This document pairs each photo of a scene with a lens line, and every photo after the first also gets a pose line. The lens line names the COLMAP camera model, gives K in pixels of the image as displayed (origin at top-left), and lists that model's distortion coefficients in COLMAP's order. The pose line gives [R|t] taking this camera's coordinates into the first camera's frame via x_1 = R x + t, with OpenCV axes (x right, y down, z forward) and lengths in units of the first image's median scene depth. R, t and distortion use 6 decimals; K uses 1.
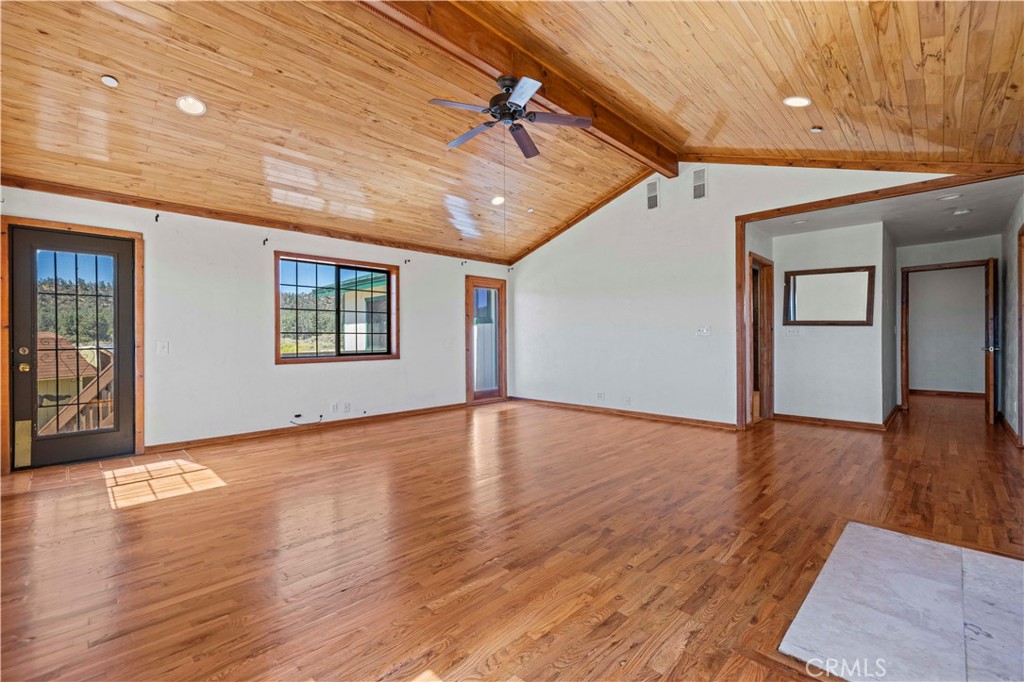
lens RADIAL K [[436.3, 0, 506.6], [0, 436.3, 338.4], [0, 0, 1]] dist [0.002674, -0.000120]
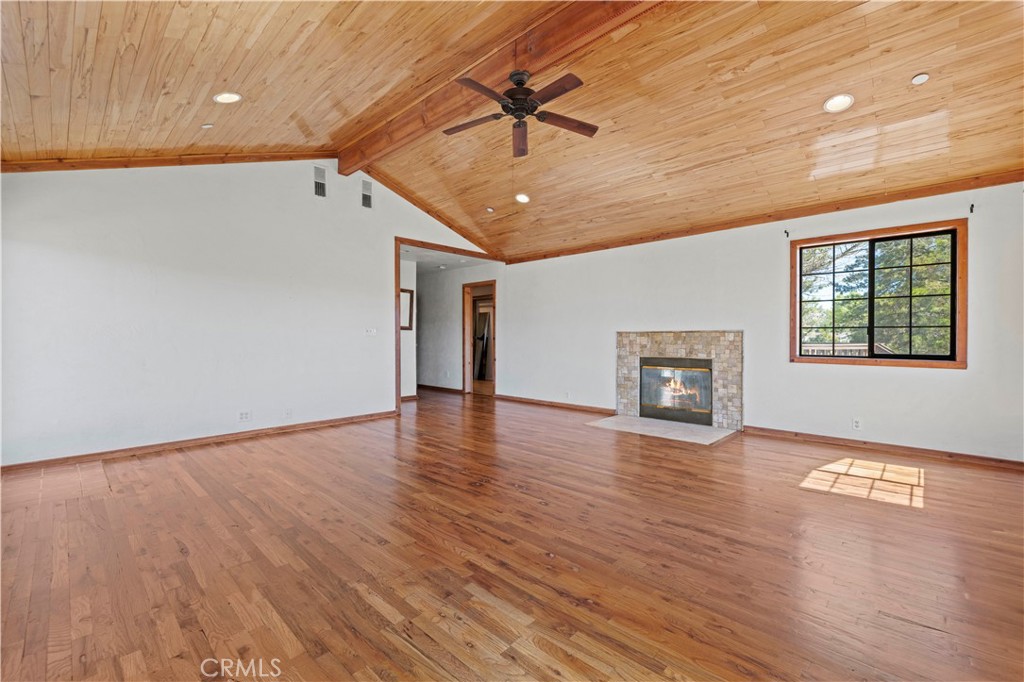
lens RADIAL K [[436.3, 0, 506.6], [0, 436.3, 338.4], [0, 0, 1]] dist [0.002674, -0.000120]
pose [[-0.026967, 0.002190, 0.999634, -0.895903], [-0.001211, 0.999997, -0.002223, 0.003016], [-0.999636, -0.001271, -0.026964, 0.961553]]
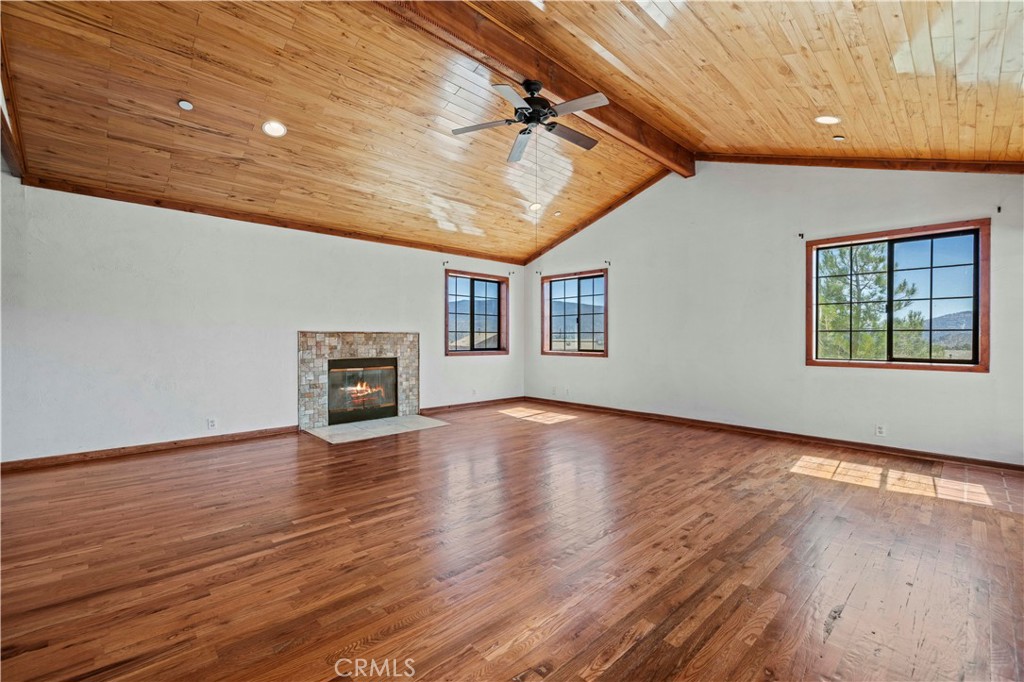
lens RADIAL K [[436.3, 0, 506.6], [0, 436.3, 338.4], [0, 0, 1]] dist [0.002674, -0.000120]
pose [[-0.999679, 0.002356, 0.025227, 0.036627], [0.002296, 0.999994, -0.002397, 0.001325], [-0.025233, -0.002339, -0.999679, 1.843065]]
